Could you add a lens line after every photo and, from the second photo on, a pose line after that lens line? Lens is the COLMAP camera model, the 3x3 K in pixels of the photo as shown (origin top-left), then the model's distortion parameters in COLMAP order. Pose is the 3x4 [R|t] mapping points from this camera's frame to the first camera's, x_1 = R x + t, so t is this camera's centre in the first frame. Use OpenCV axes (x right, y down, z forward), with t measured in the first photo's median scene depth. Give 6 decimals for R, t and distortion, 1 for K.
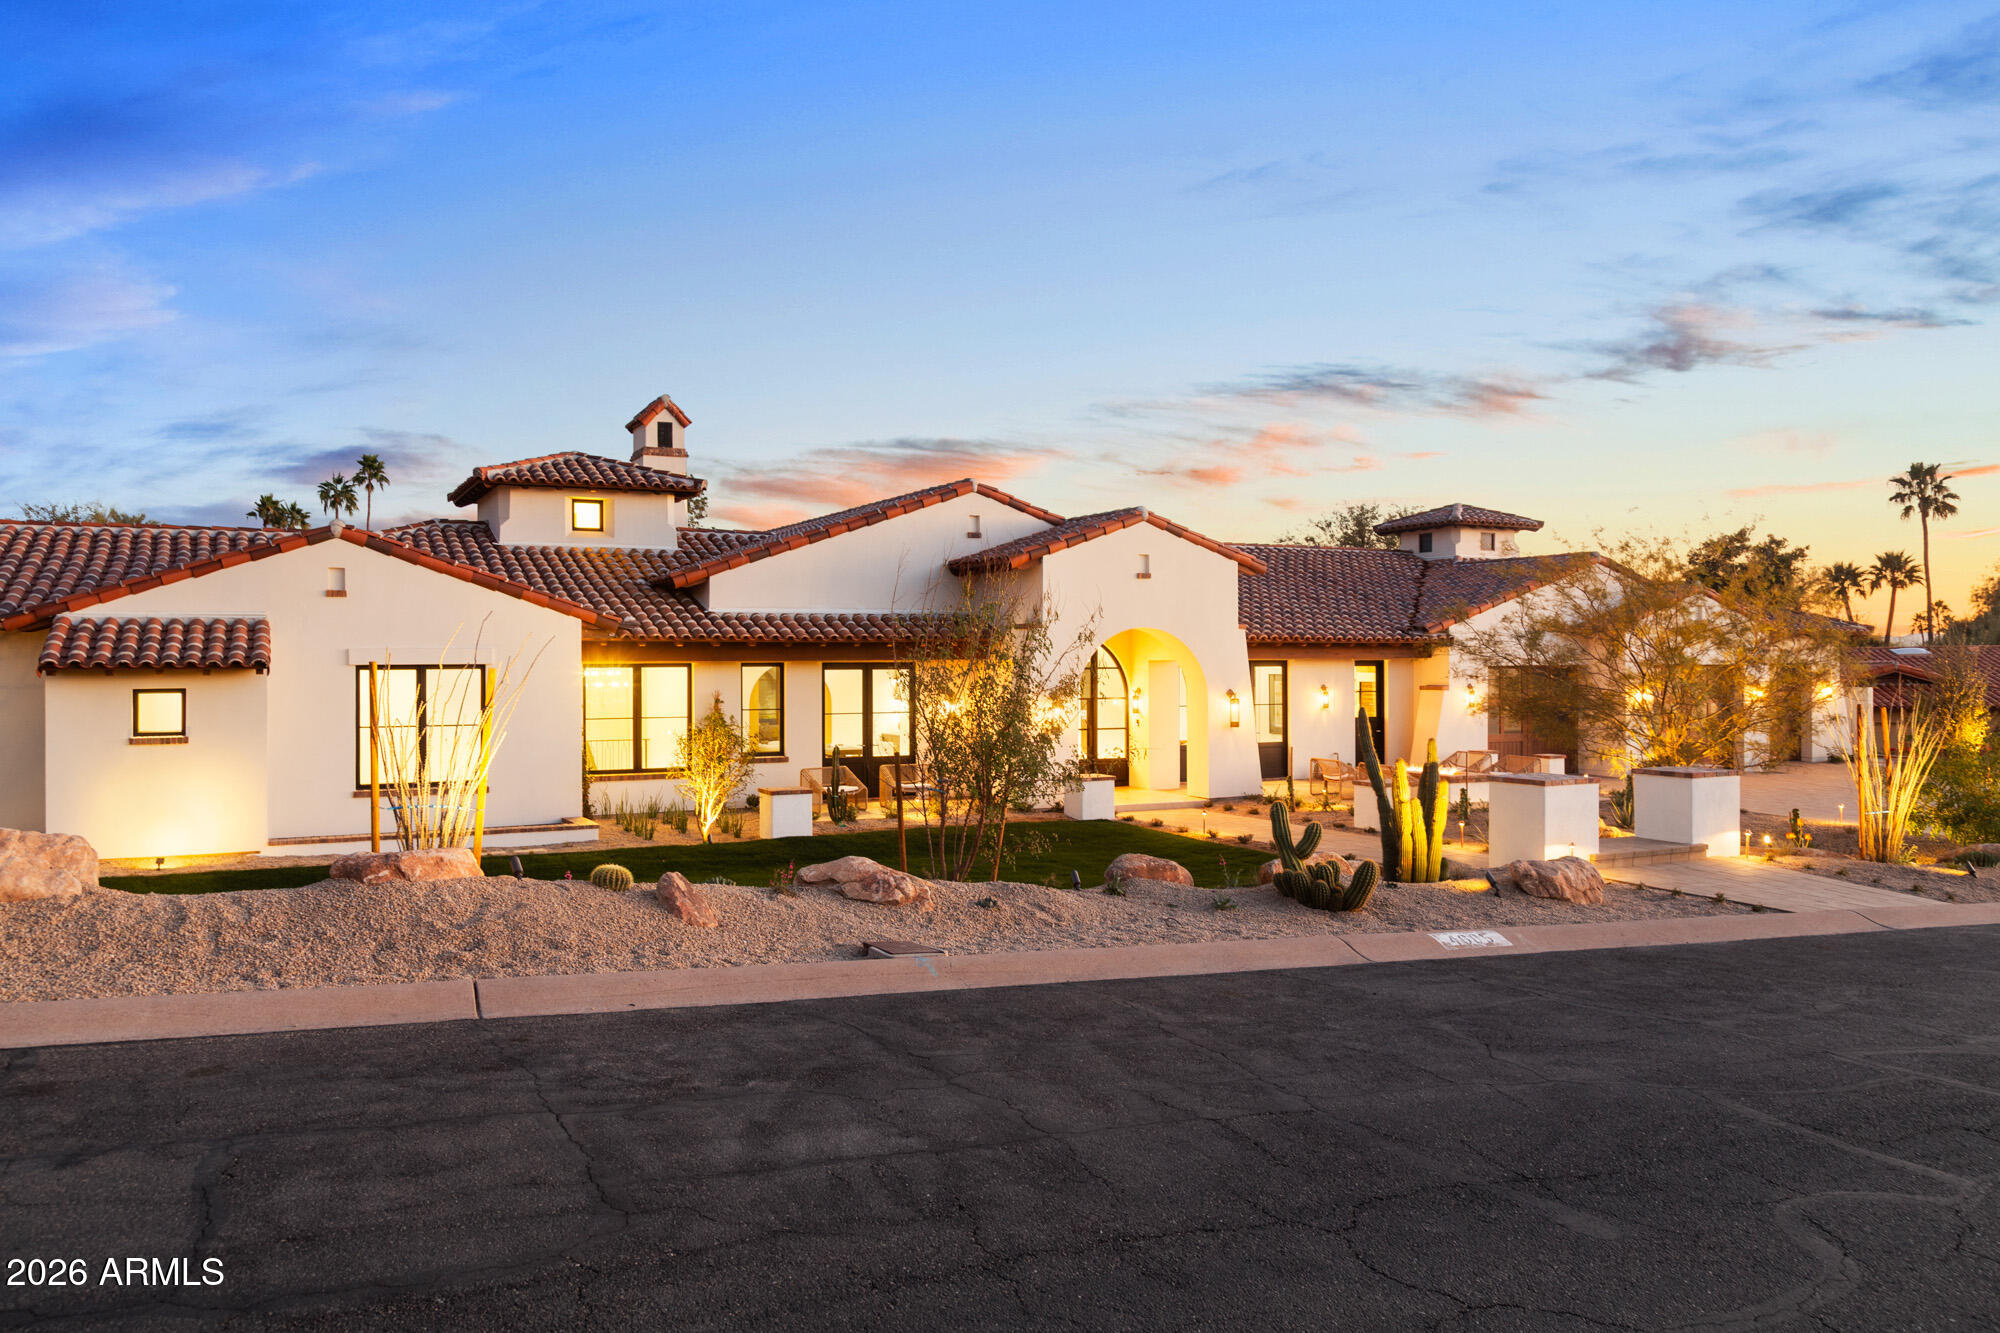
lens RADIAL K [[1482.3, 0, 1000.0], [0, 1482.3, 666.5], [0, 0, 1]] dist [-0.016463, -0.002222]
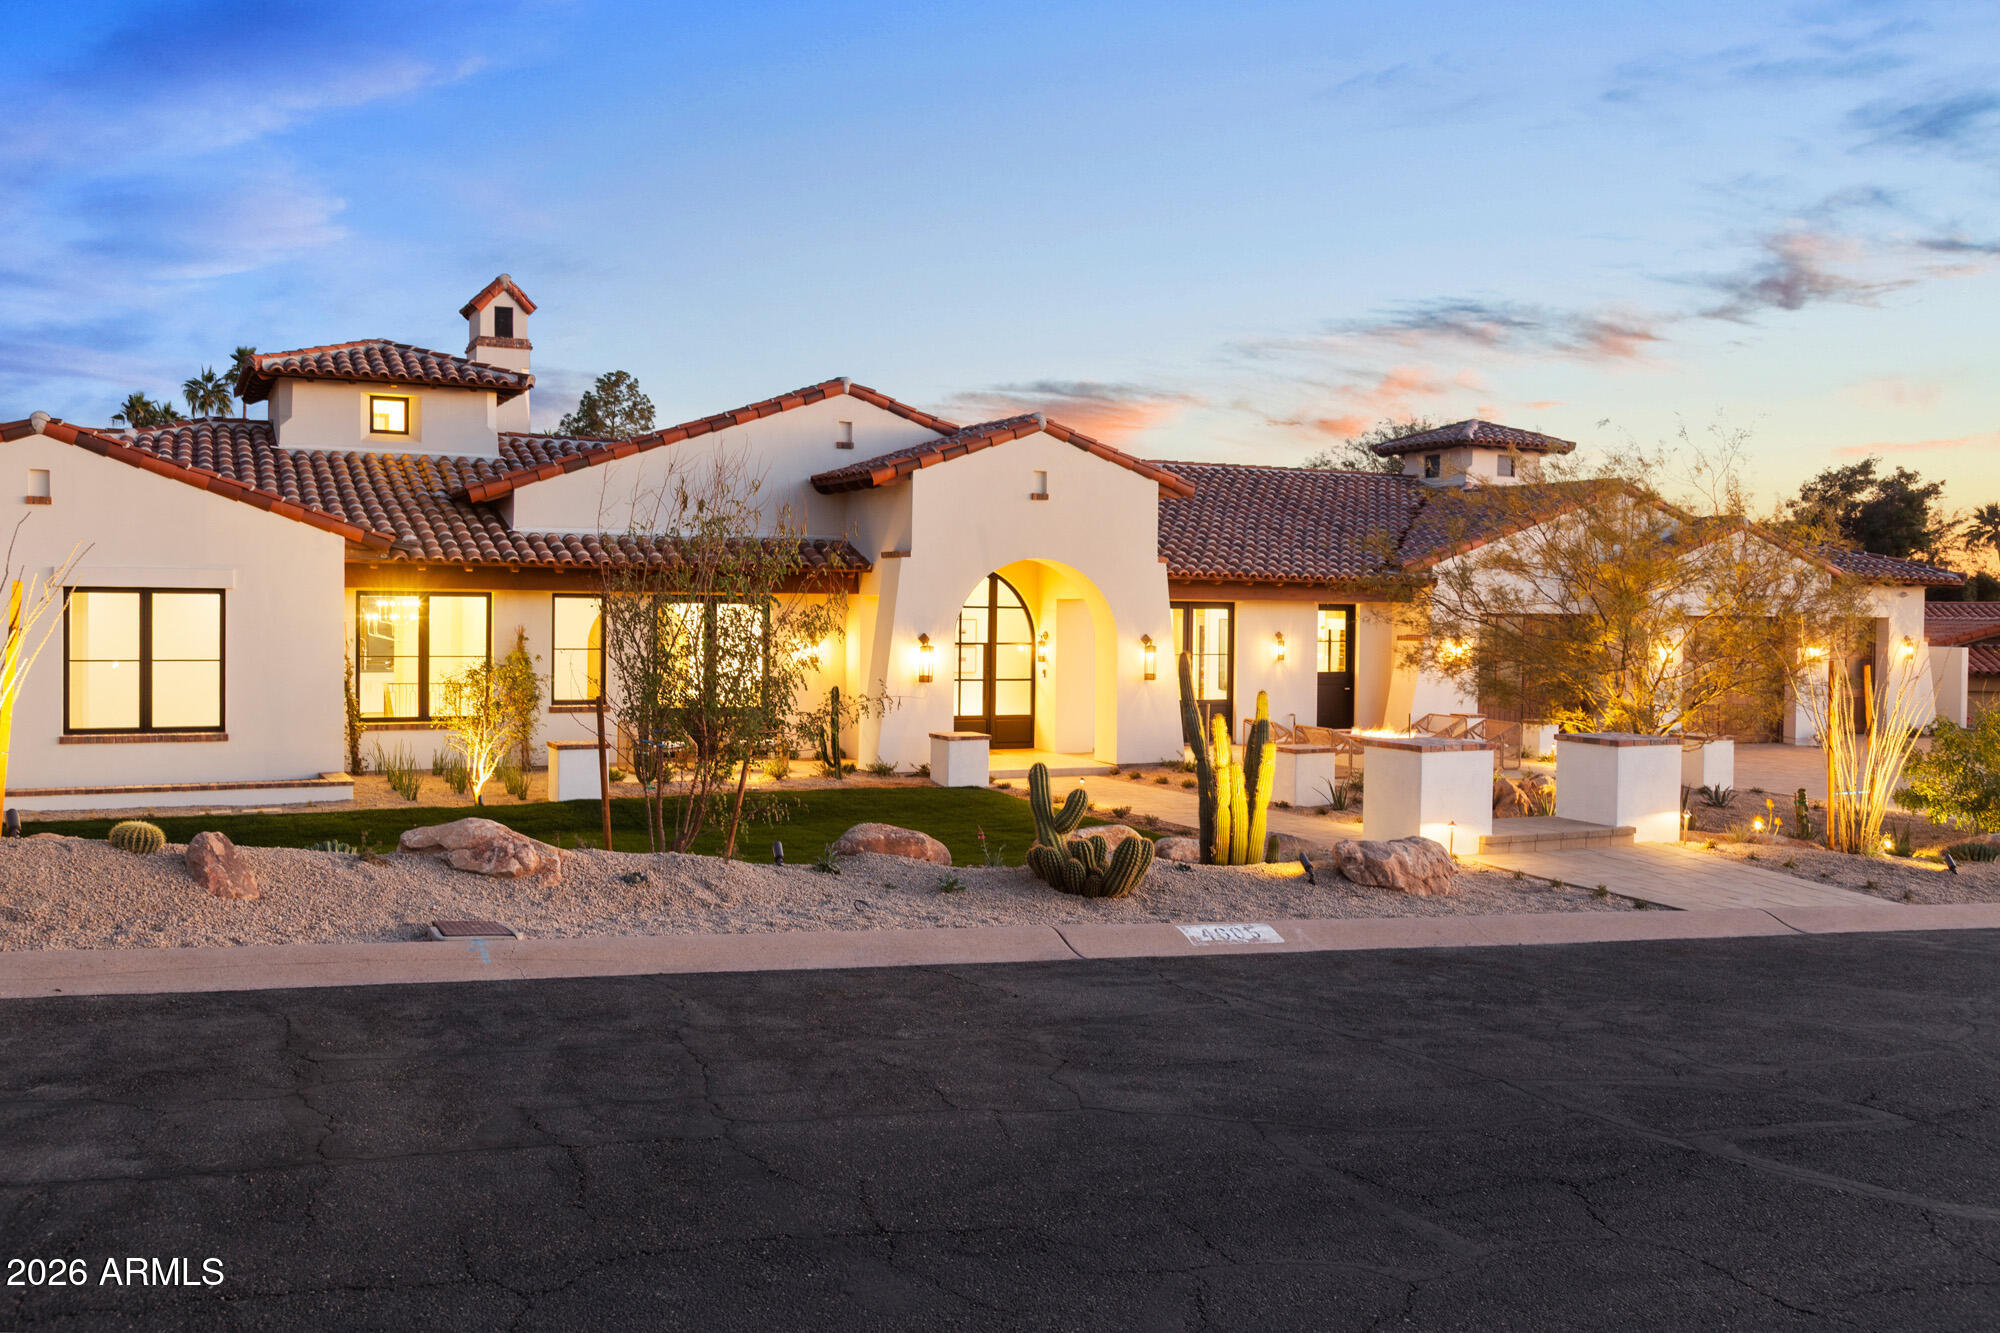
lens RADIAL K [[1734.7, 0, 1000.0], [0, 1734.7, 666.5], [0, 0, 1]] dist [-0.004914, -0.009957]
pose [[0.999751, 0.016592, -0.014918, 0.092151], [-0.016116, 0.999373, 0.031524, 0.004034], [0.015432, -0.031275, 0.999392, 0.020460]]
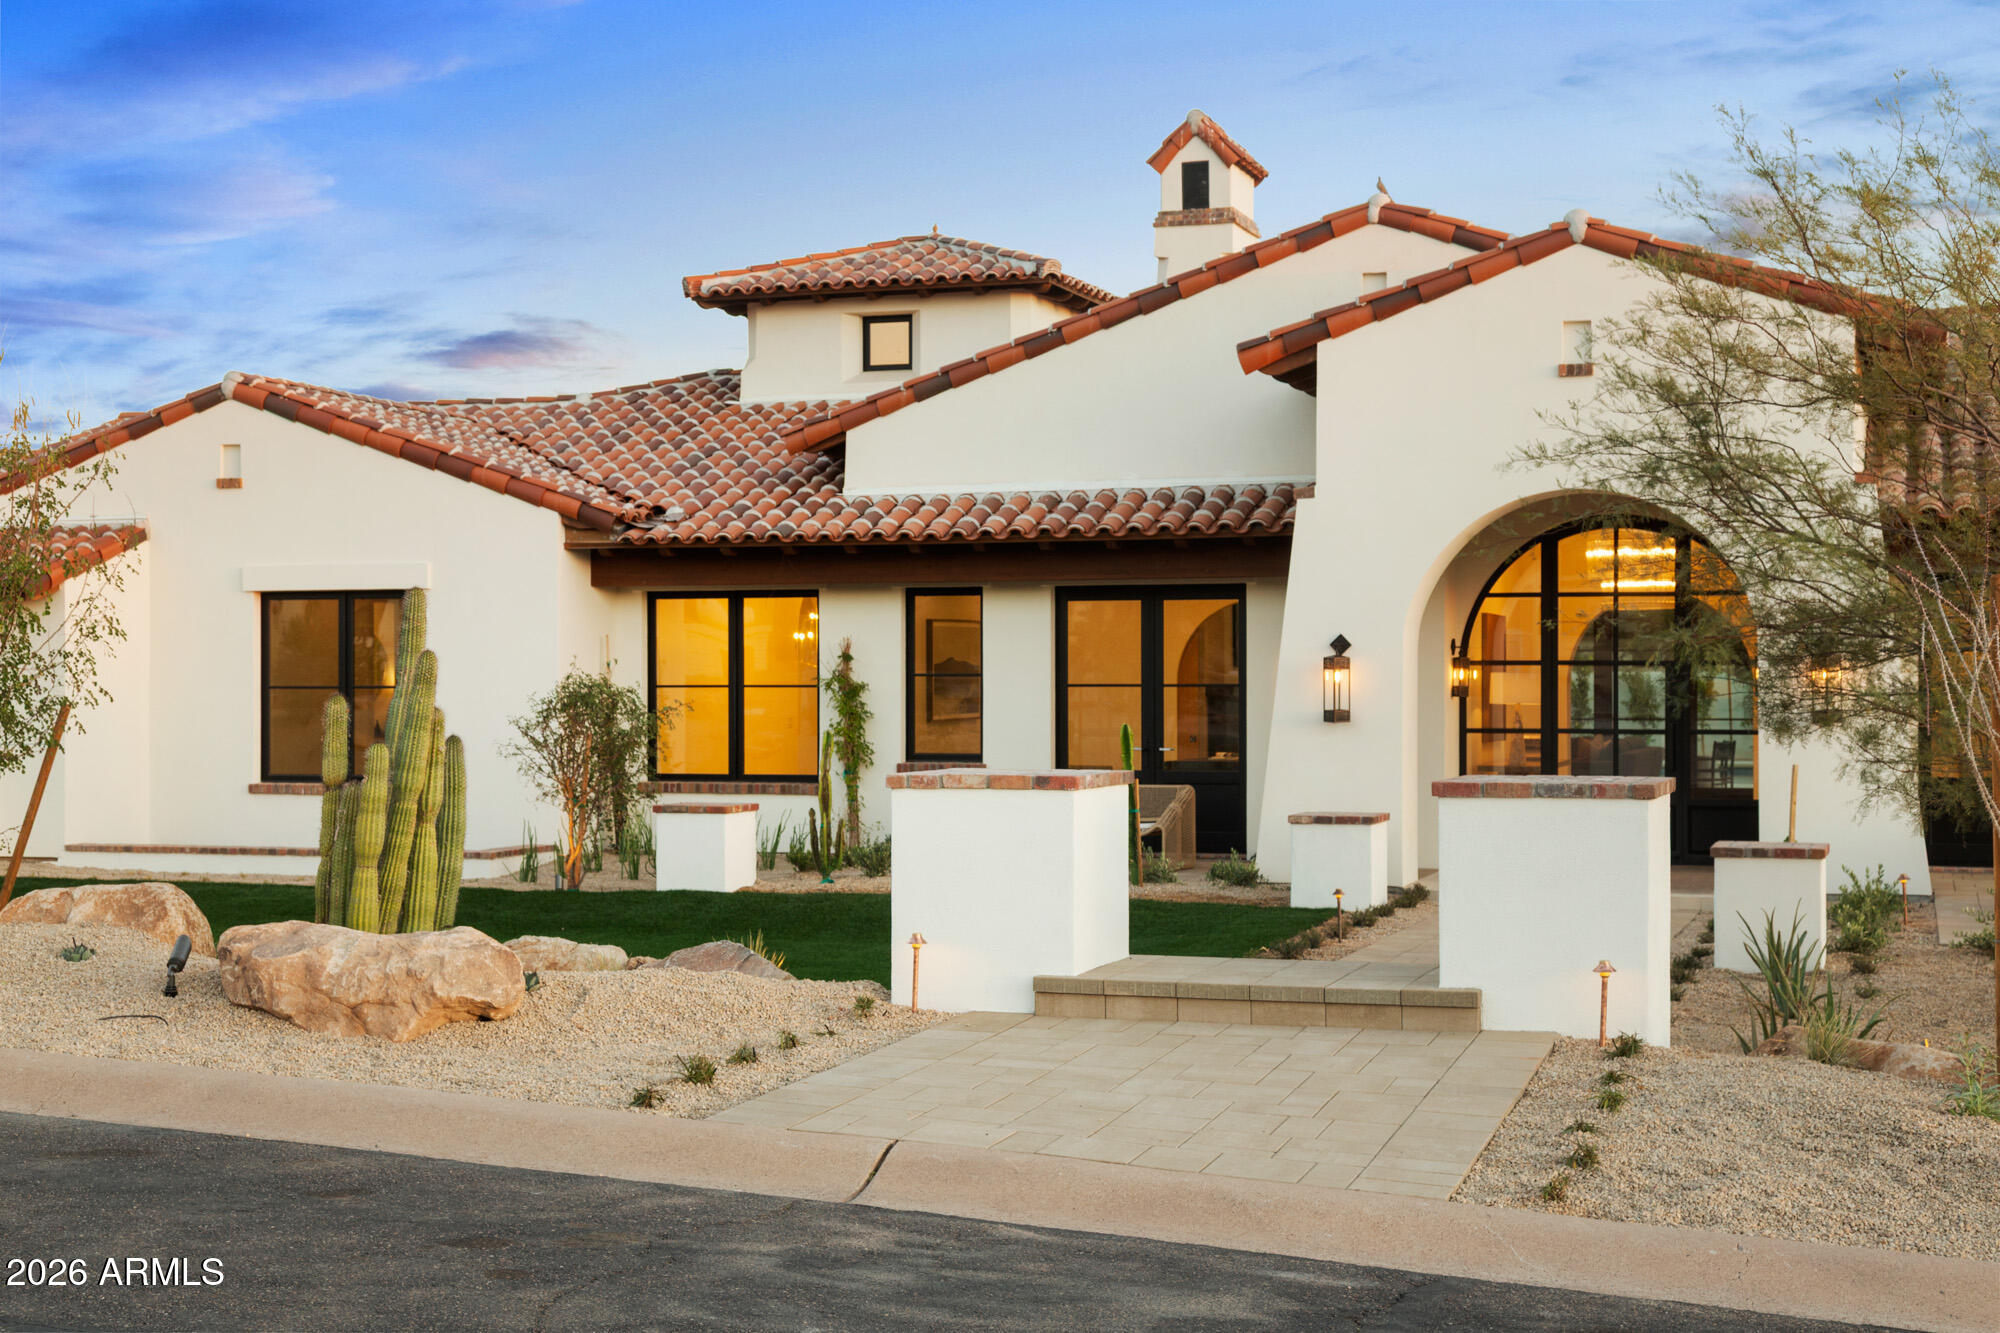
lens RADIAL K [[2775.2, 0, 993.1], [0, 2775.2, 703.4], [0, 0, 1]] dist [0.033442, 0.015243]
pose [[0.699974, 0.007550, -0.714128, 0.560767], [-0.005492, 0.999971, 0.005190, 0.033384], [0.714147, 0.000289, 0.699996, 0.307336]]
